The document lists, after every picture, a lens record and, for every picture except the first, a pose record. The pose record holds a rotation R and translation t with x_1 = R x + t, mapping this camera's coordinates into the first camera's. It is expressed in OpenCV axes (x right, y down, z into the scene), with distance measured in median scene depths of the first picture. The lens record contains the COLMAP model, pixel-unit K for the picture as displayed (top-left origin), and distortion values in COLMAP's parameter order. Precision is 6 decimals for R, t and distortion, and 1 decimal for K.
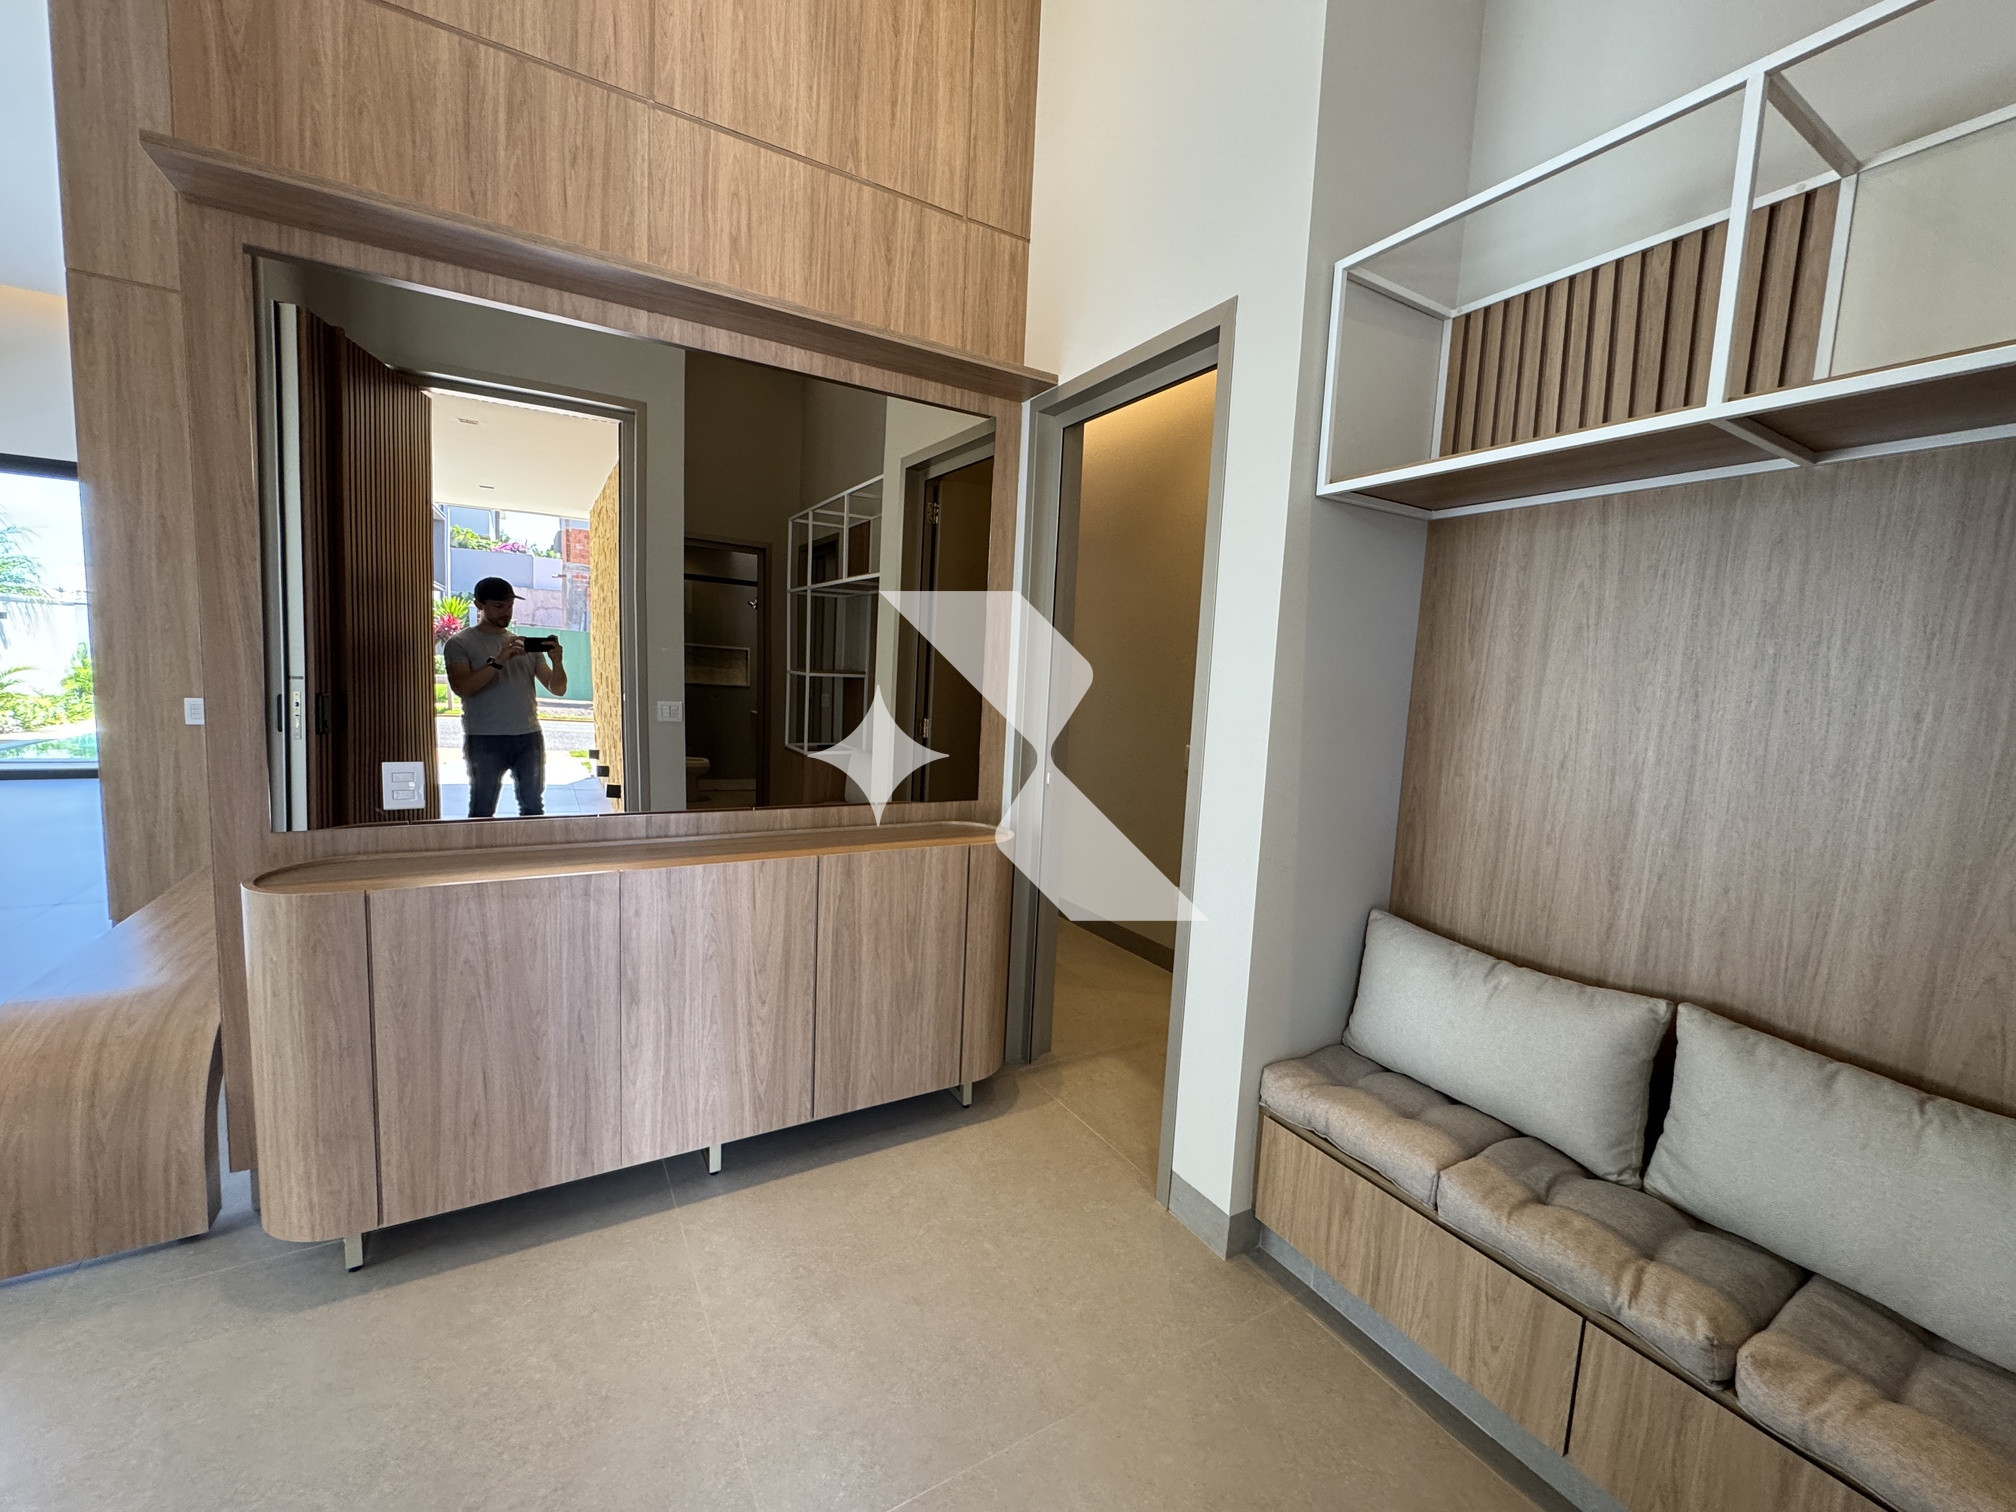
lens RADIAL K [[805.8, 0, 1003.7], [0, 805.8, 749.3], [0, 0, 1]] dist [-0.005012, 0.000778]
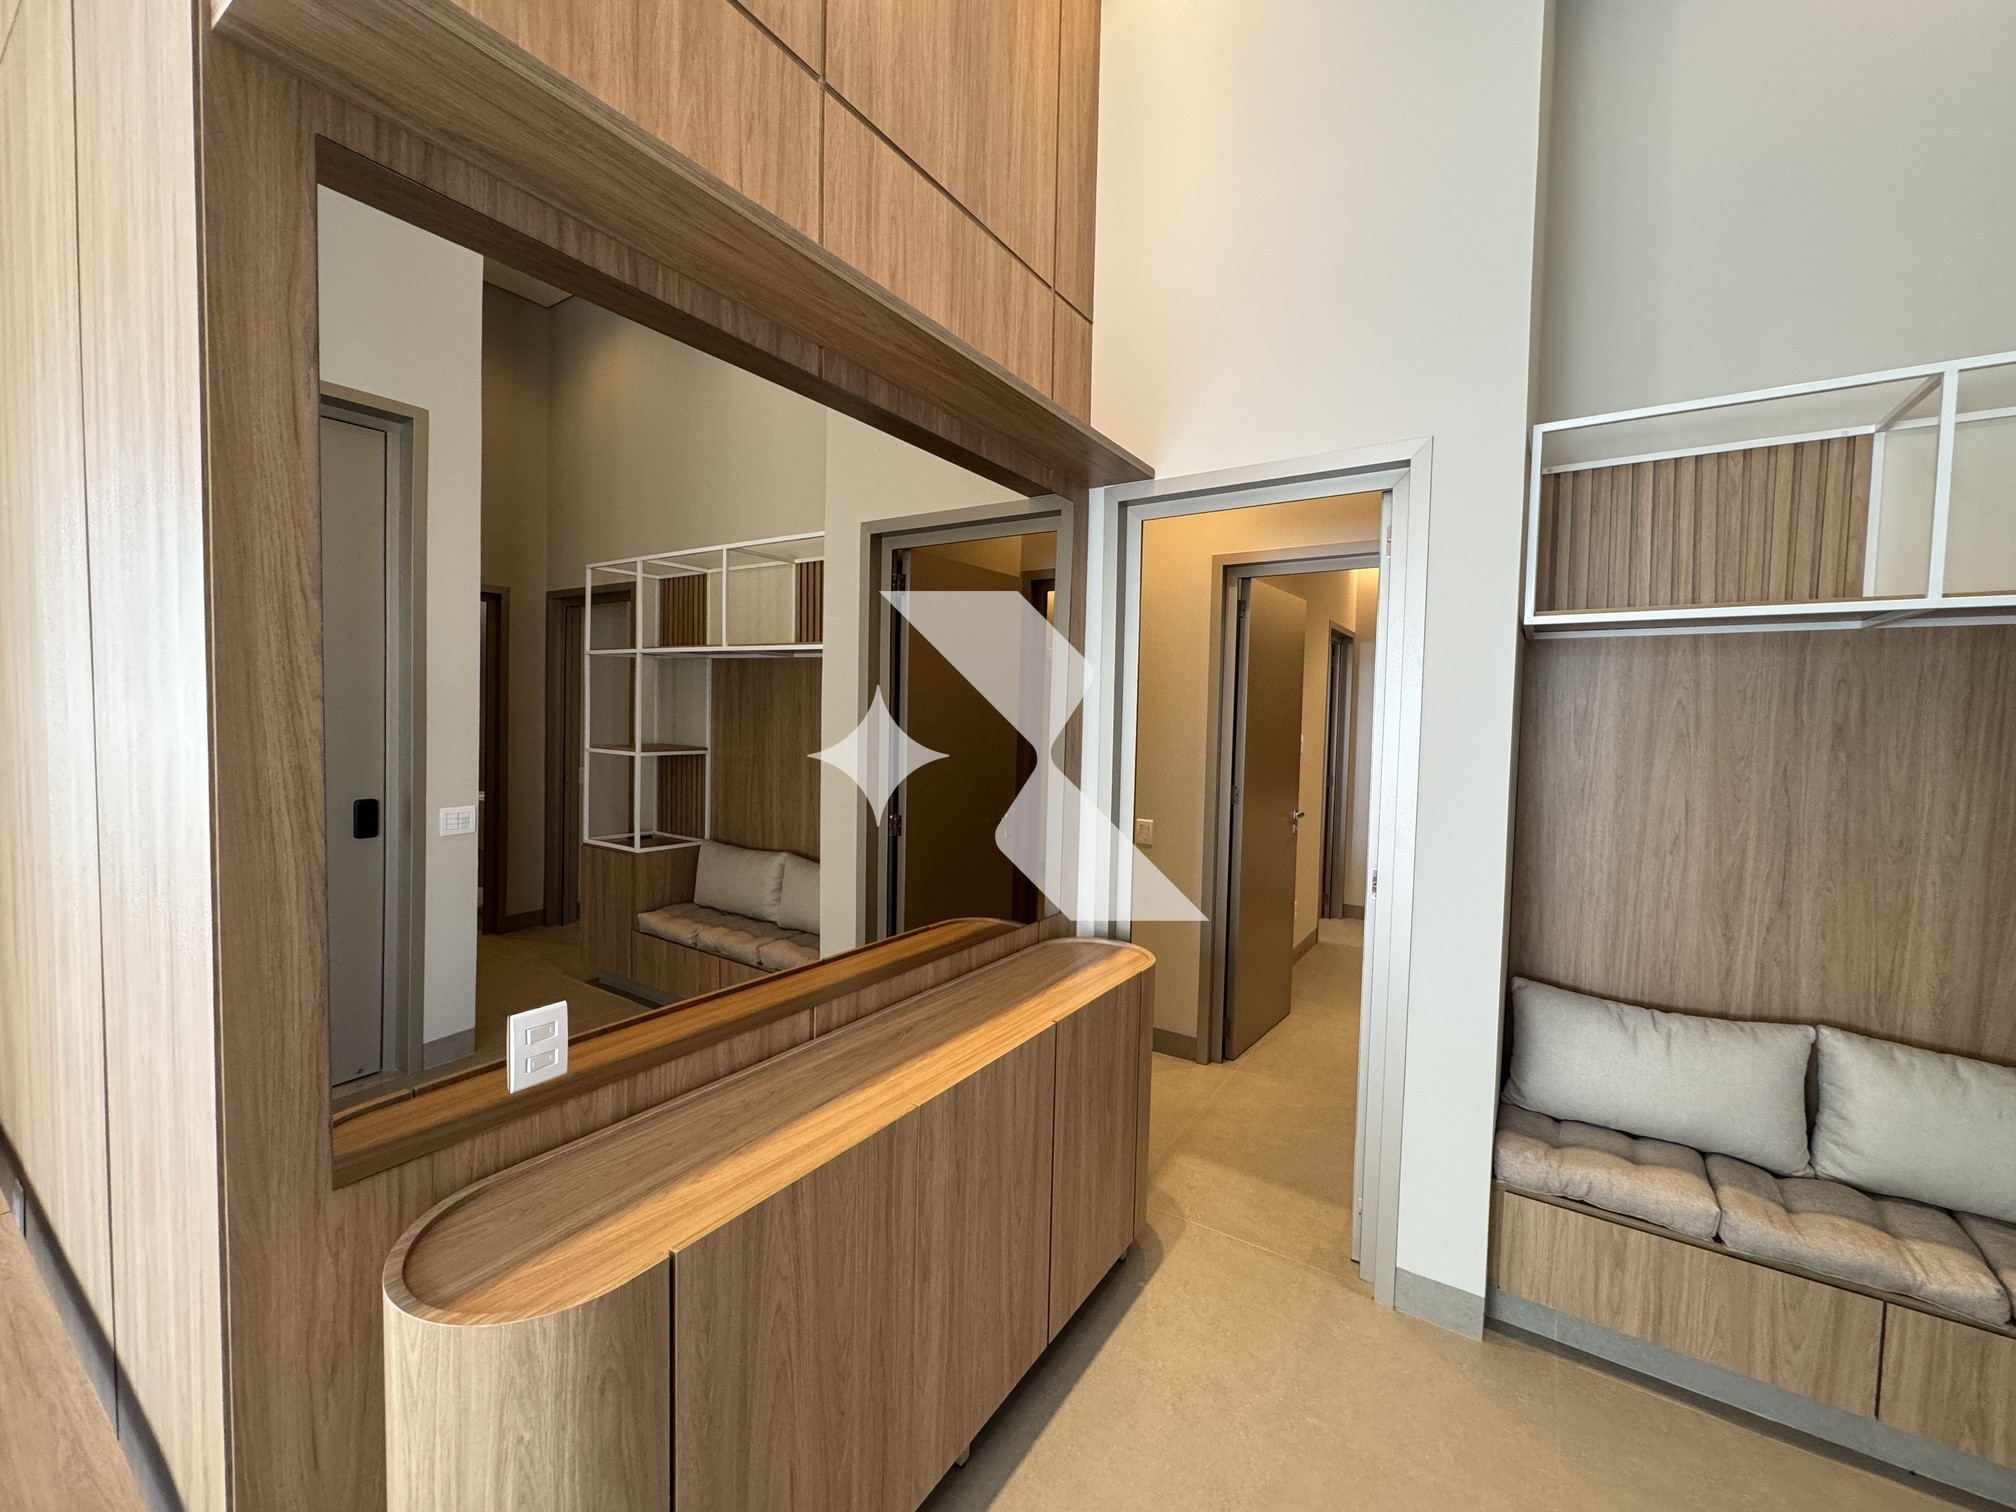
lens RADIAL K [[805.8, 0, 996.4], [0, 805.8, 749.6], [0, 0, 1]] dist [-0.005012, 0.000778]
pose [[0.899229, -0.047026, 0.434944, -0.808153], [0.065781, 0.997437, -0.028158, -0.164915], [-0.432505, 0.053931, 0.900017, 0.330638]]
